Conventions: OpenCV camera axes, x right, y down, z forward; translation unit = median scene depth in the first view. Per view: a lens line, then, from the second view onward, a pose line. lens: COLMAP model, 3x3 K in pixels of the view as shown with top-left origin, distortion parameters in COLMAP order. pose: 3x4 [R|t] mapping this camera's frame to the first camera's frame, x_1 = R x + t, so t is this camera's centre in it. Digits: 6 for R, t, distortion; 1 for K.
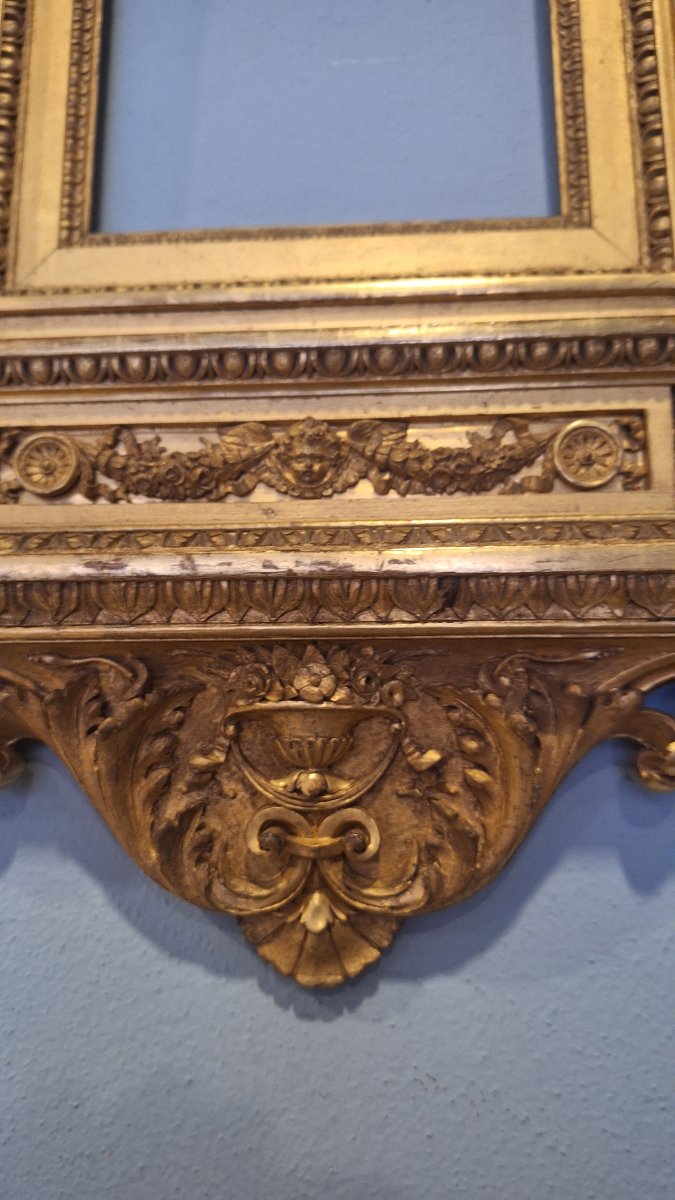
lens RADIAL K [[846.5, 0, 330.8], [0, 846.5, 592.8], [0, 0, 1]] dist [0.082857, -0.138922]
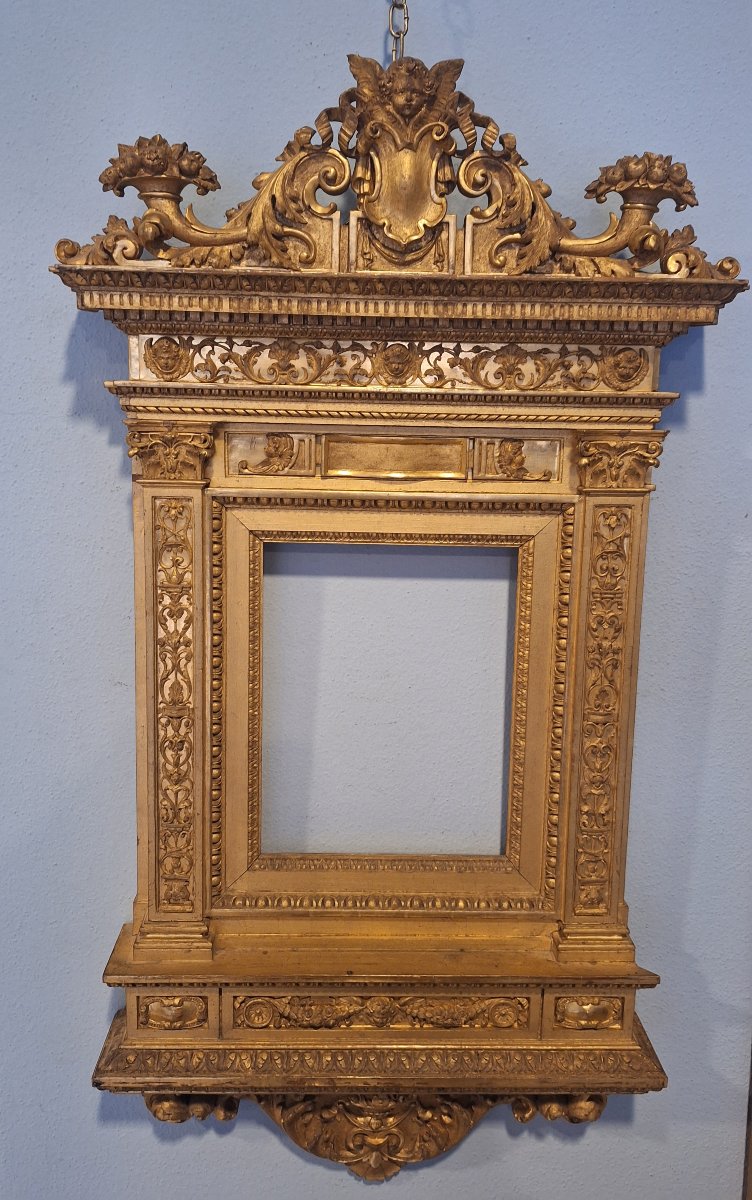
lens RADIAL K [[952.9, 0, 366.4], [0, 952.9, 530.7], [0, 0, 1]] dist [0.126356, -0.210407]
pose [[0.995783, 0.006933, 0.091478, -0.301446], [-0.036678, 0.944069, 0.327702, -2.166261], [-0.084089, -0.329675, 0.940342, -0.953113]]
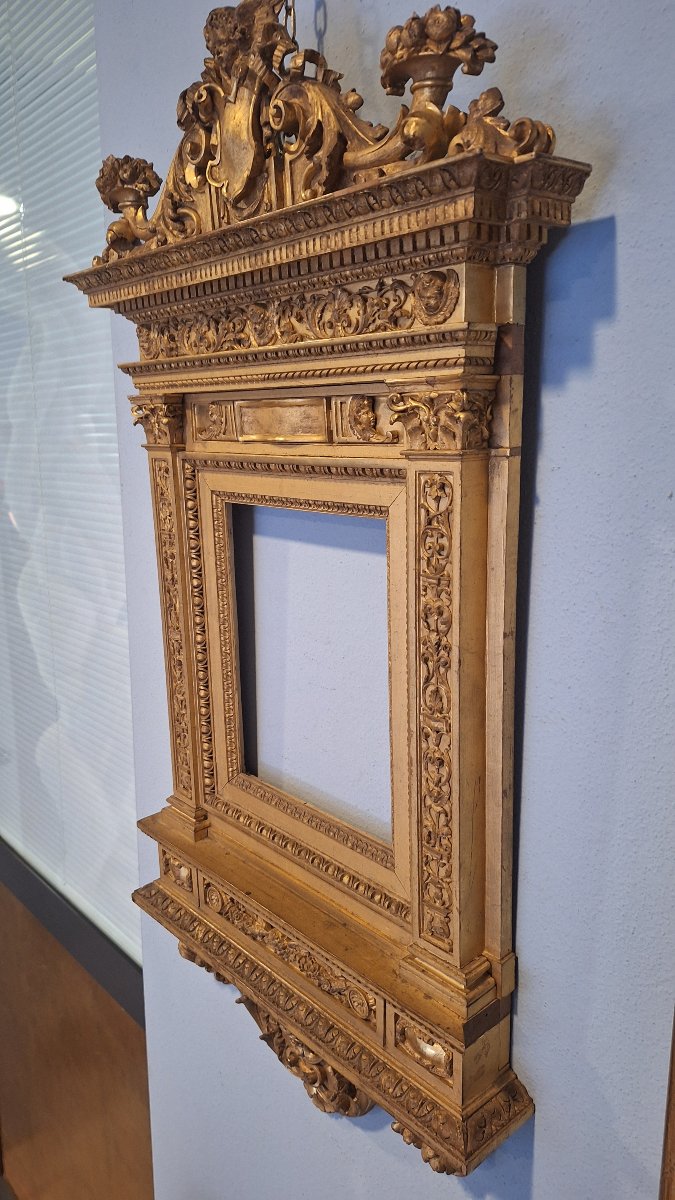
lens RADIAL K [[846.5, 0, 330.8], [0, 846.5, 592.8], [0, 0, 1]] dist [0.082857, -0.138922]
pose [[0.705887, 0.127902, -0.696682, 1.591191], [0.162503, 0.928086, 0.335035, -1.858164], [0.689432, -0.349710, 0.634339, -0.087253]]
